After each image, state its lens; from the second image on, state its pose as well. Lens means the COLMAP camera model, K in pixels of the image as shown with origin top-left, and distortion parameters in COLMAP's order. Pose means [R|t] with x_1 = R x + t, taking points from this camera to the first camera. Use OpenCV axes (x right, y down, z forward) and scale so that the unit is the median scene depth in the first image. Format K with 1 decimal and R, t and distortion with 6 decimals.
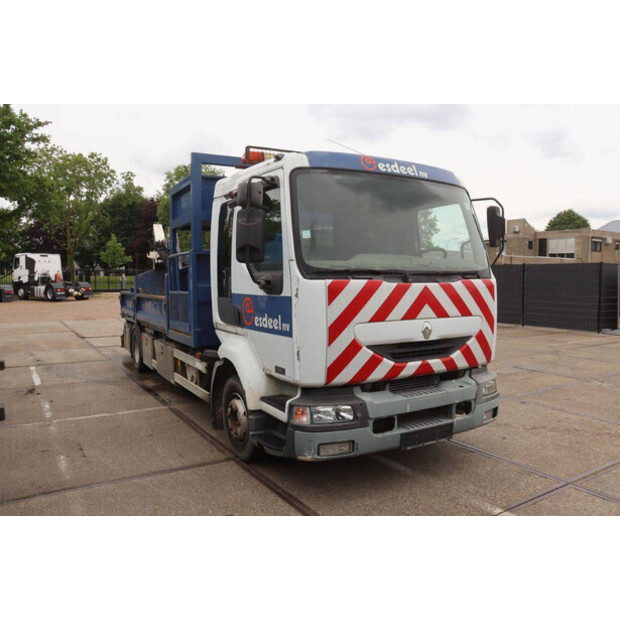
lens RADIAL K [[499.1, 0, 310.0], [0, 499.1, 310.0], [0, 0, 1]] dist [-0.174563, 0.145518]
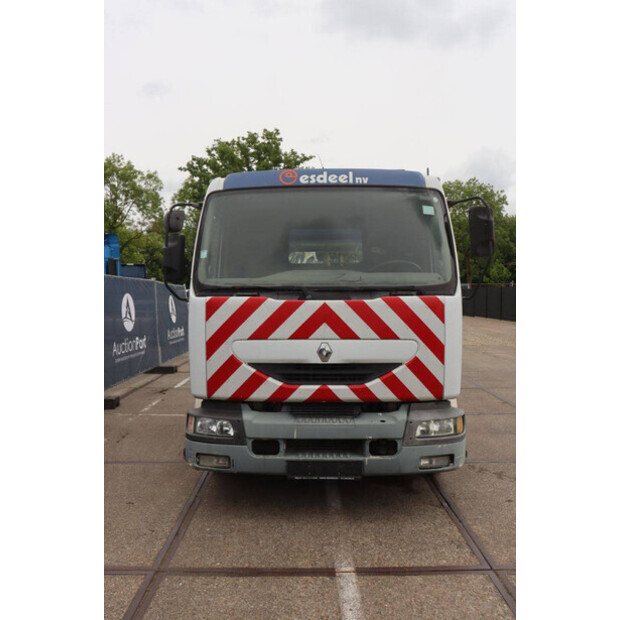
lens RADIAL K [[517.6, 0, 310.0], [0, 517.6, 310.0], [0, 0, 1]] dist [-0.165740, 0.157257]
pose [[0.852822, 0.011951, -0.522065, 0.710380], [-0.036080, 0.998697, -0.036077, -0.001017], [0.520954, 0.049604, 0.852142, 0.173653]]
